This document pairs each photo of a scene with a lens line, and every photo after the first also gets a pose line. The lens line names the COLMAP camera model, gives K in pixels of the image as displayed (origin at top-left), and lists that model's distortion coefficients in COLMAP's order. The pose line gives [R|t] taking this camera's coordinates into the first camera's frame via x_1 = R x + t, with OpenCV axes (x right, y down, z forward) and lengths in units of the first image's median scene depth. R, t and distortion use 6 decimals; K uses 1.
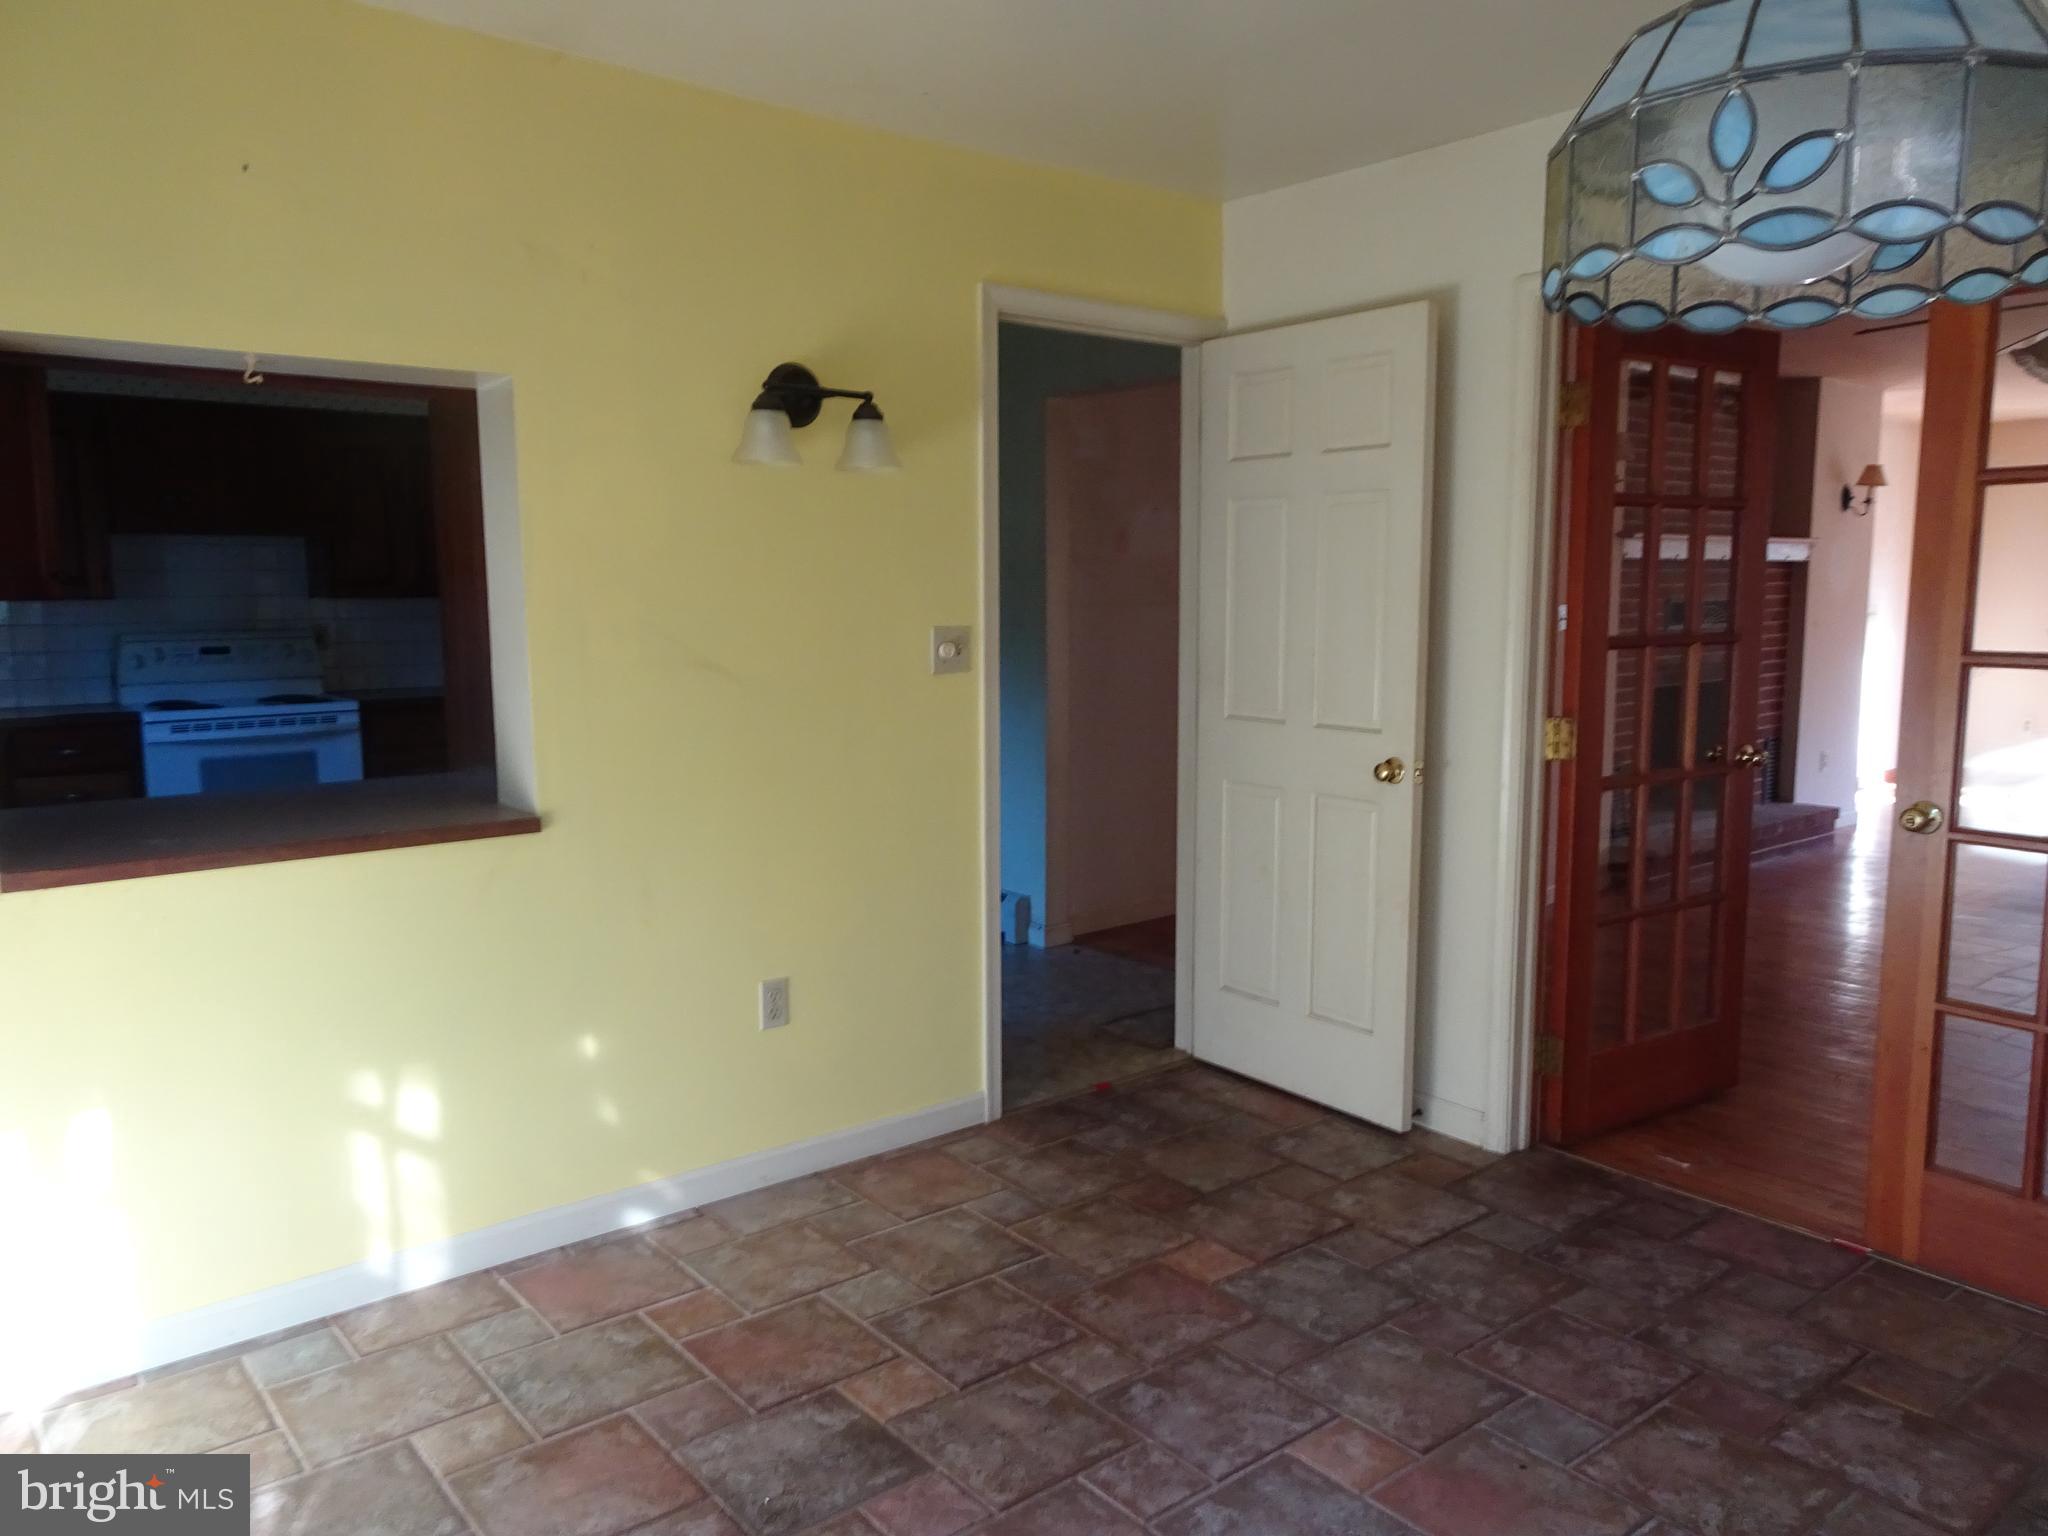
lens RADIAL K [[1440.4, 0, 1024.0], [0, 1440.4, 768.0], [0, 0, 1]] dist [-0.003225, 0.044590]
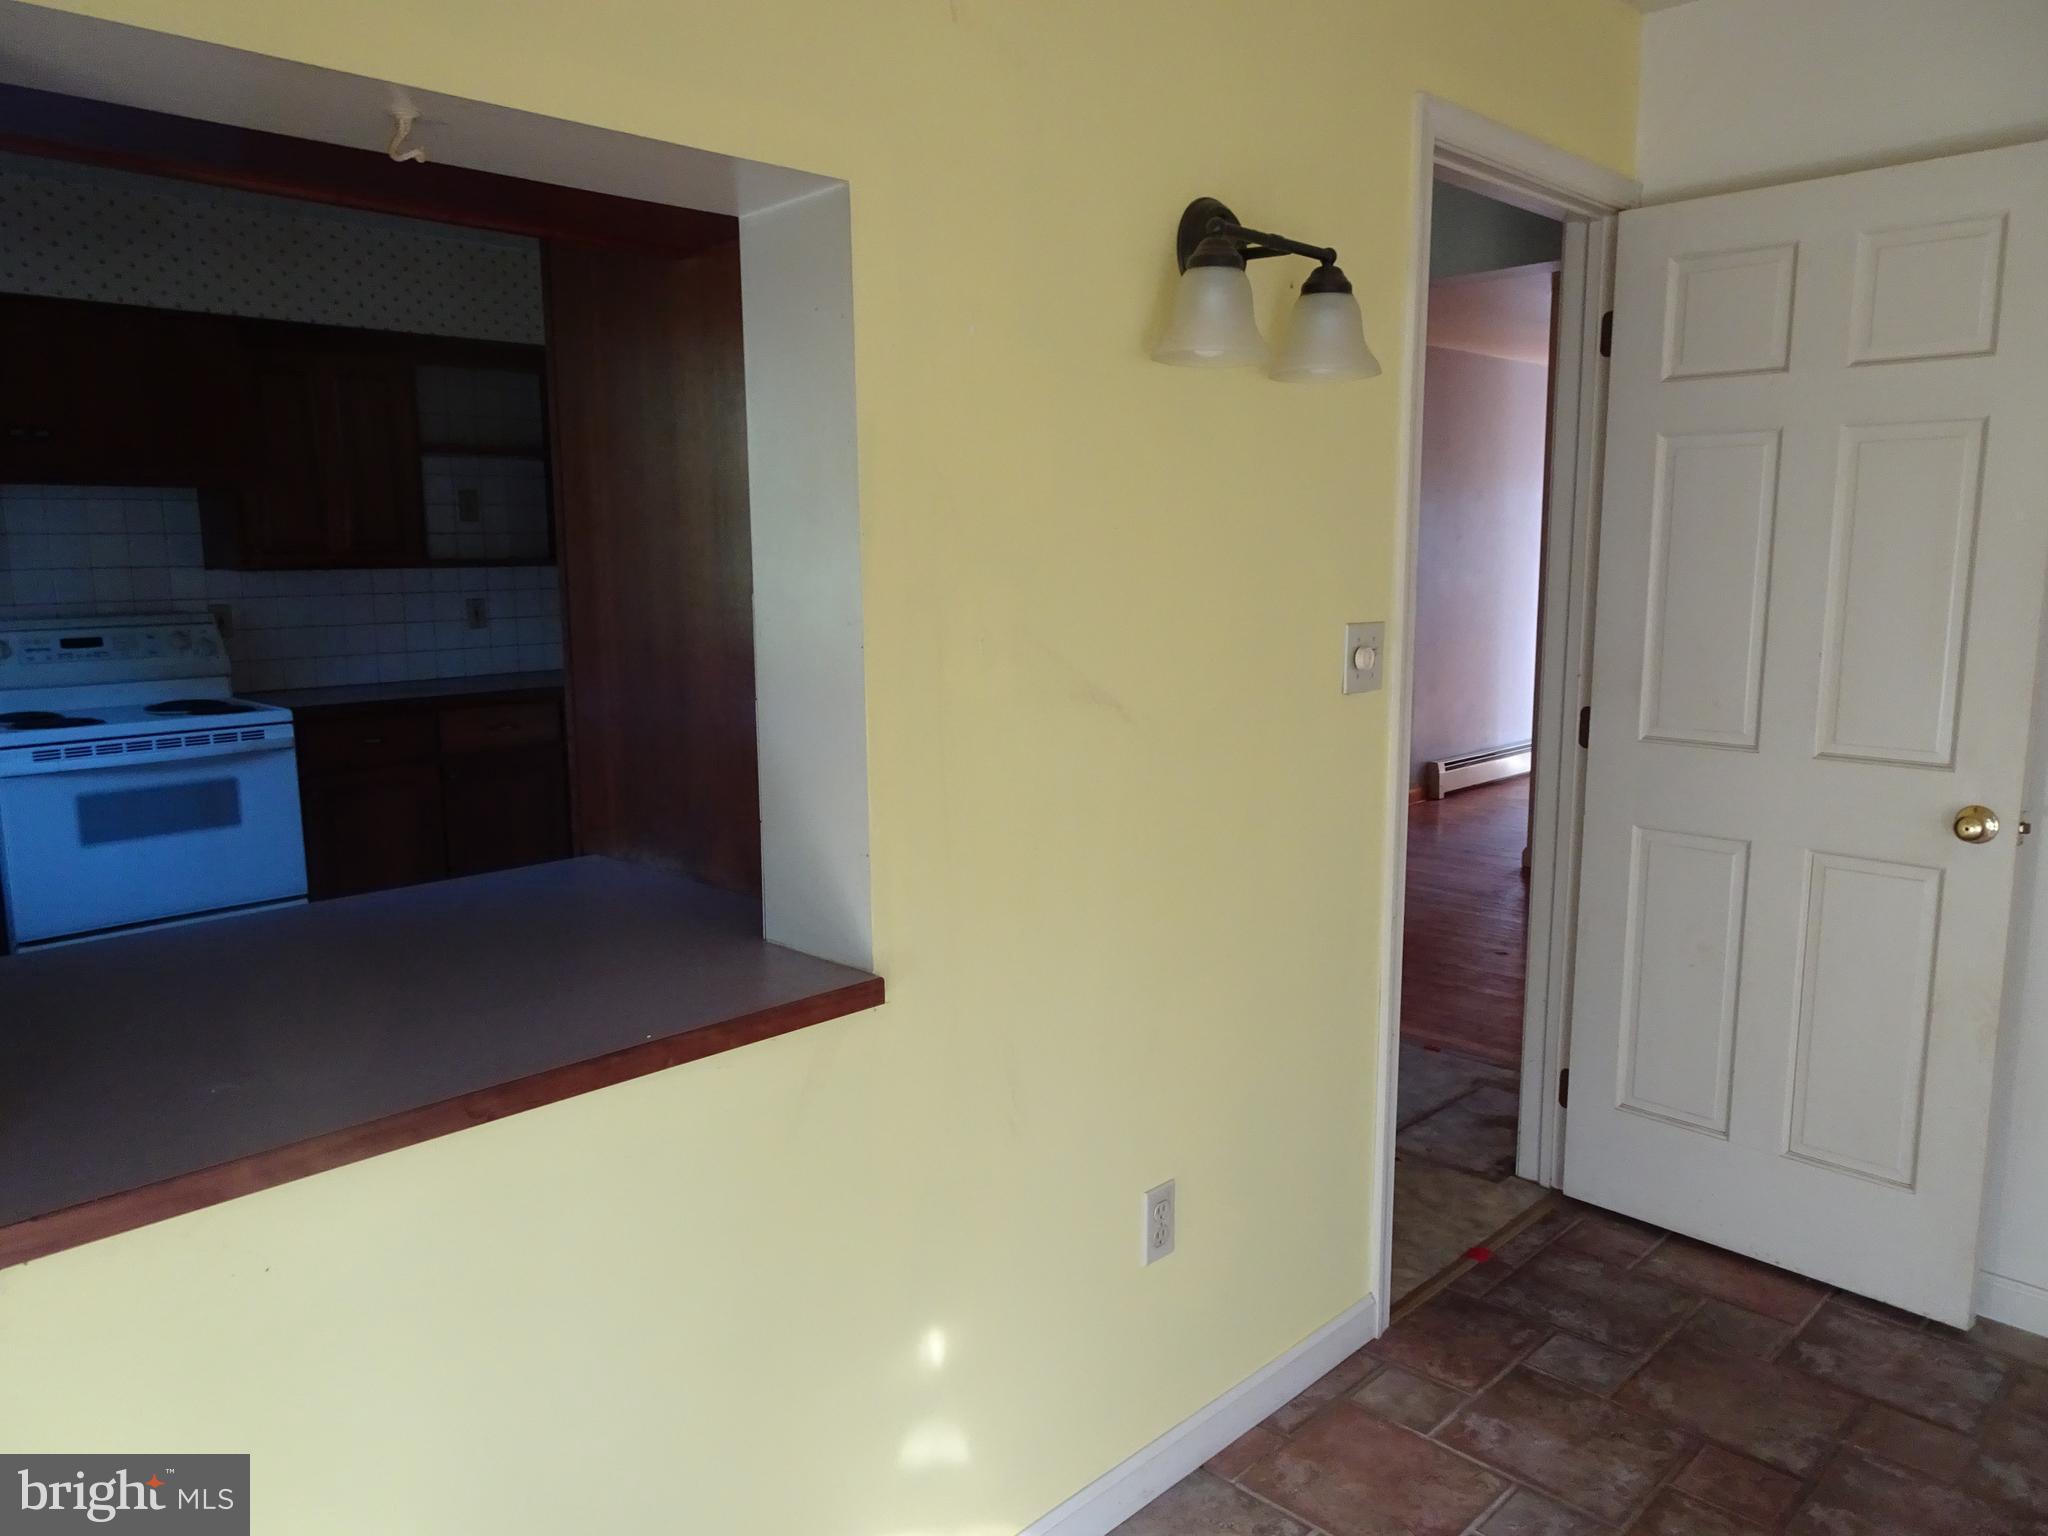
lens RADIAL K [[1440.4, 0, 1024.0], [0, 1440.4, 768.0], [0, 0, 1]] dist [-0.003225, 0.044590]
pose [[0.993593, -0.017922, 0.111586, -0.262225], [0.014857, 0.999491, 0.028246, -0.048570], [-0.112035, -0.026407, 0.993353, 0.332676]]
